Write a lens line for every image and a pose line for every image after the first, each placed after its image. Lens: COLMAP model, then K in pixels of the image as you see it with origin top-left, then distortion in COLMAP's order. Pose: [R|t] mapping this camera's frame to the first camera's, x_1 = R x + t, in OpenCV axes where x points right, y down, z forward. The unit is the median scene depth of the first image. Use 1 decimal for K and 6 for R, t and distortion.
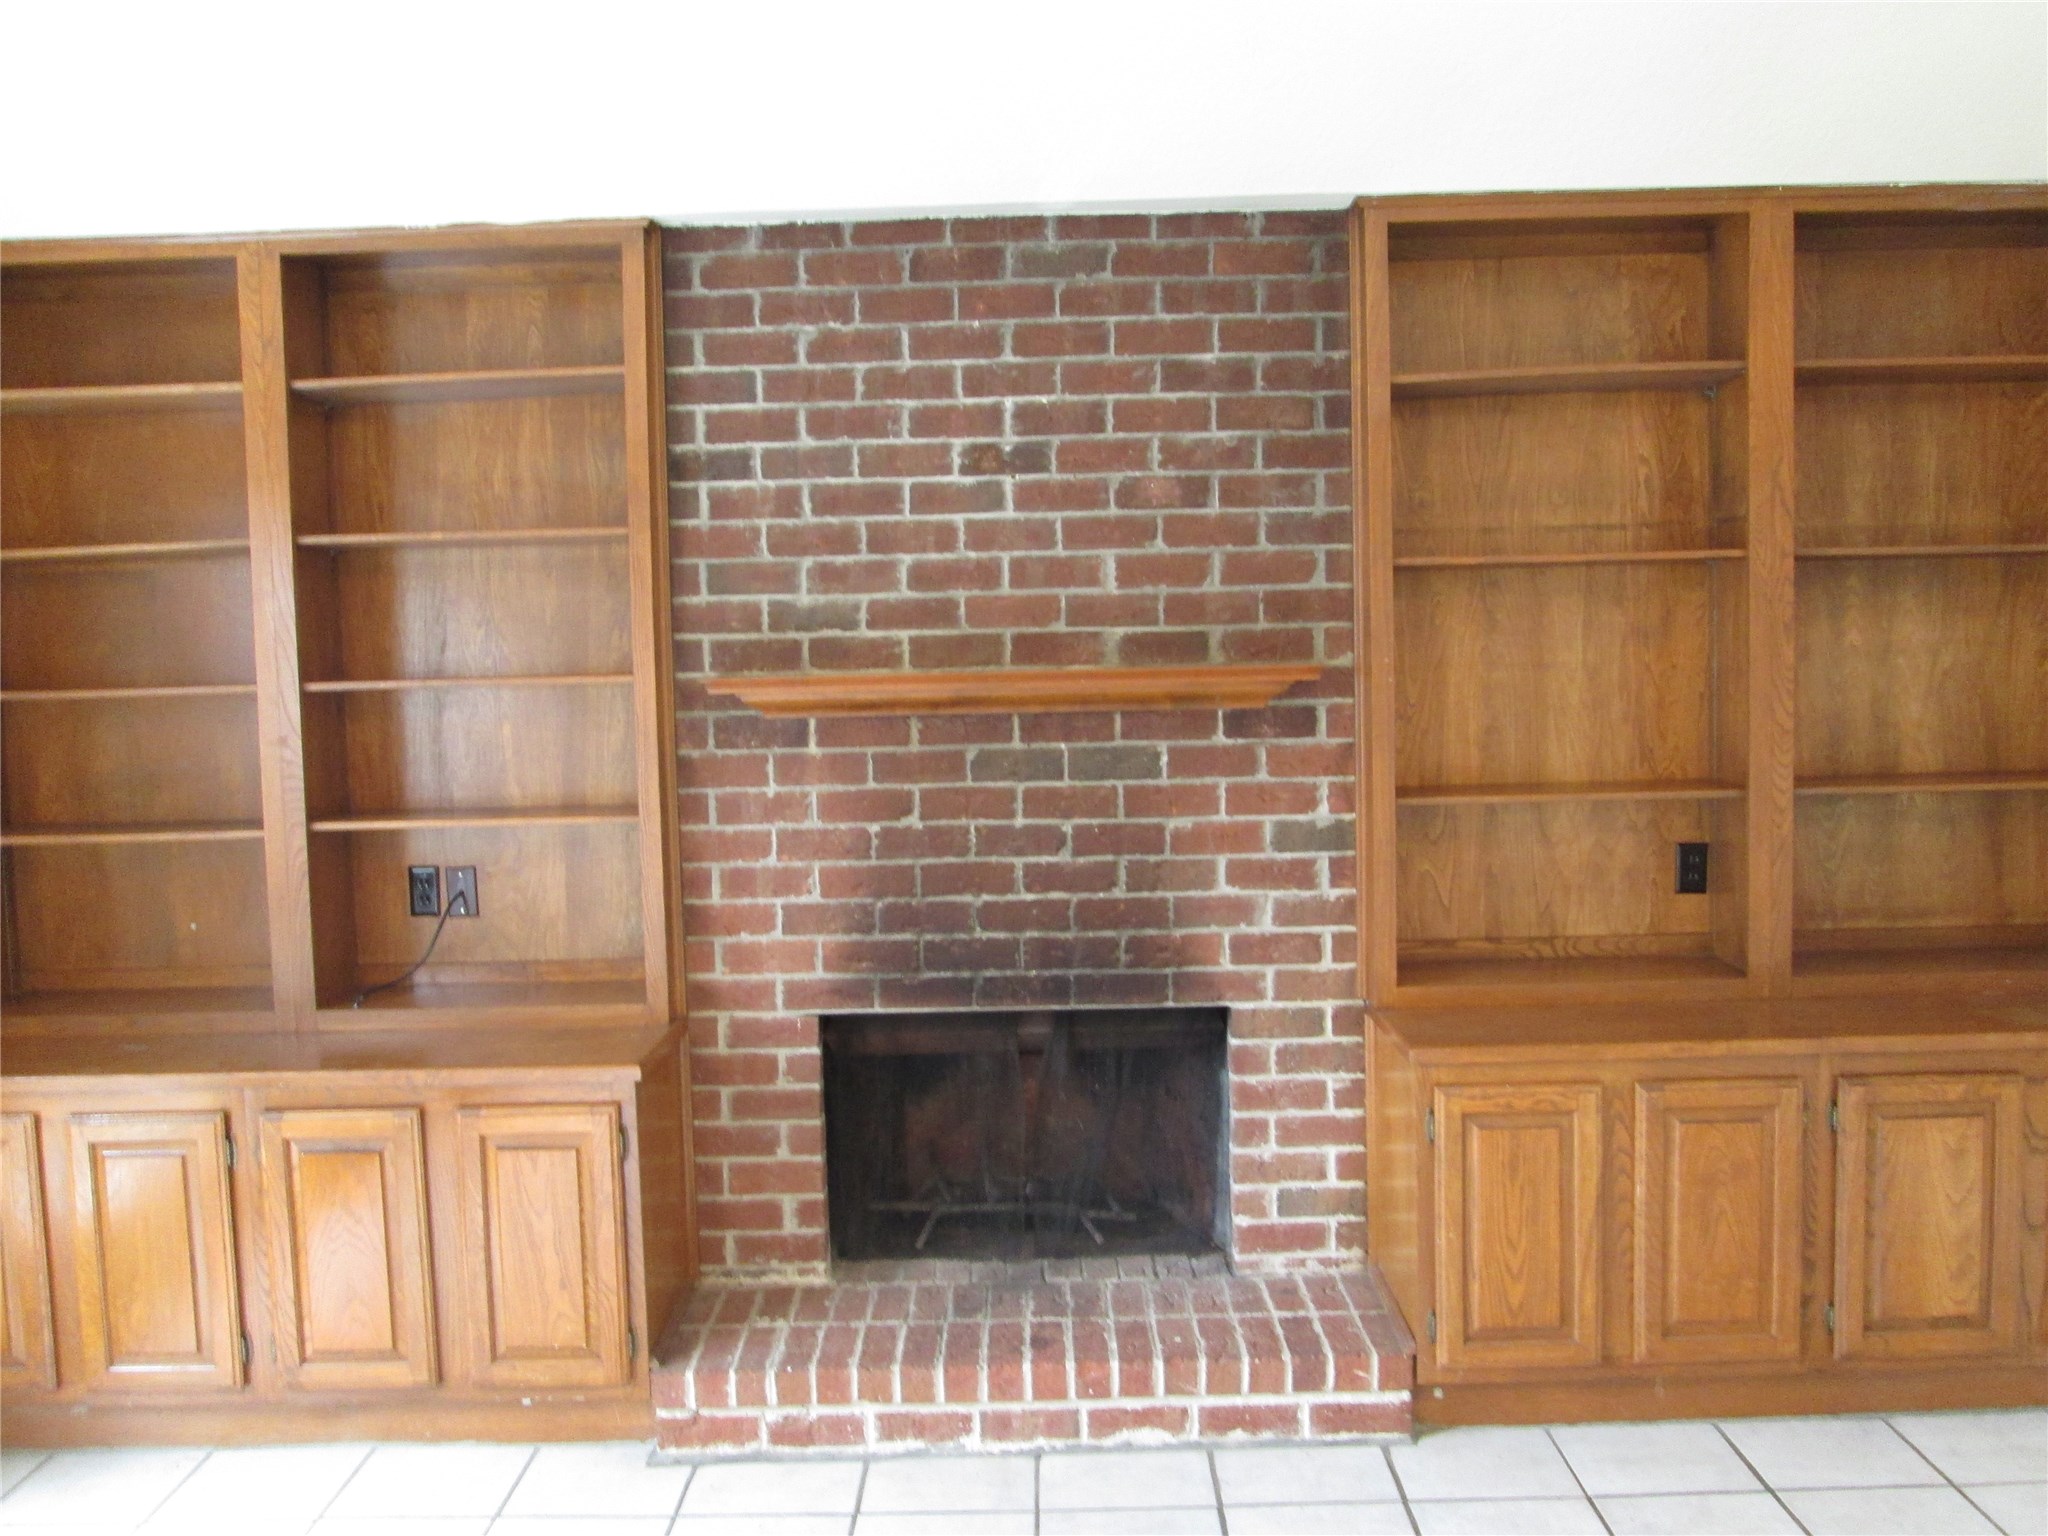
lens RADIAL K [[1712.7, 0, 1024.0], [0, 1712.7, 768.0], [0, 0, 1]] dist [-0.021919, -0.002097]
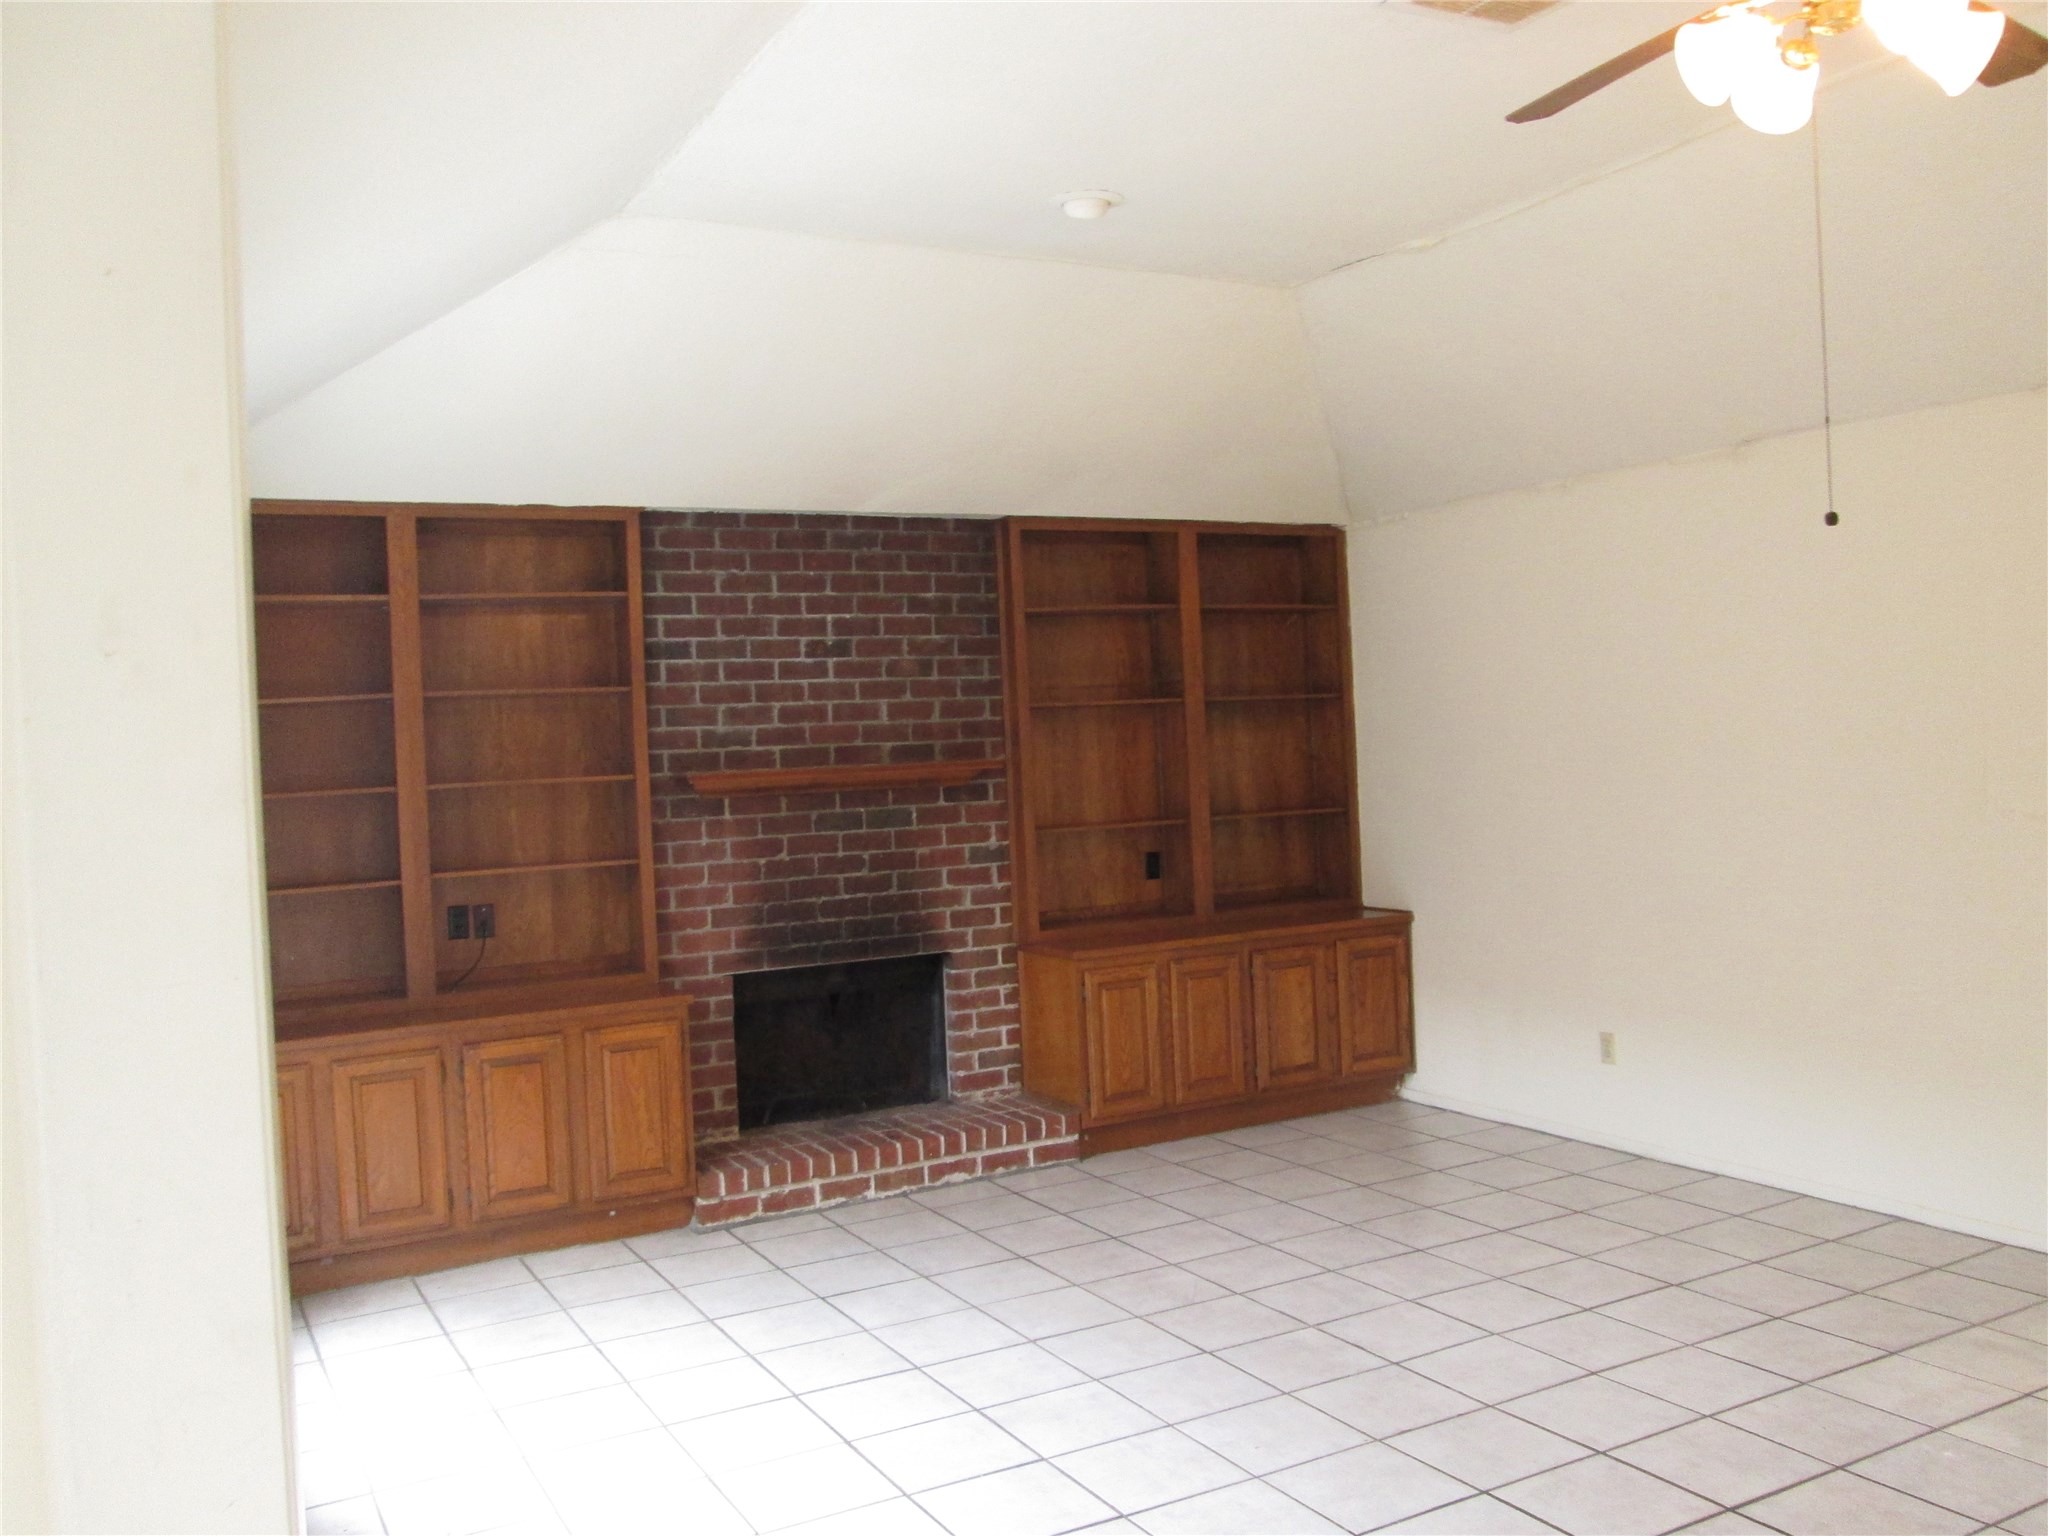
lens RADIAL K [[1692.1, 0, 1024.0], [0, 1692.1, 768.0], [0, 0, 1]] dist [-0.001484, -0.000726]
pose [[0.875228, -0.022216, 0.483200, -0.683019], [0.060503, 0.996128, -0.063791, 0.066762], [-0.479911, 0.085067, 0.873183, -0.618334]]
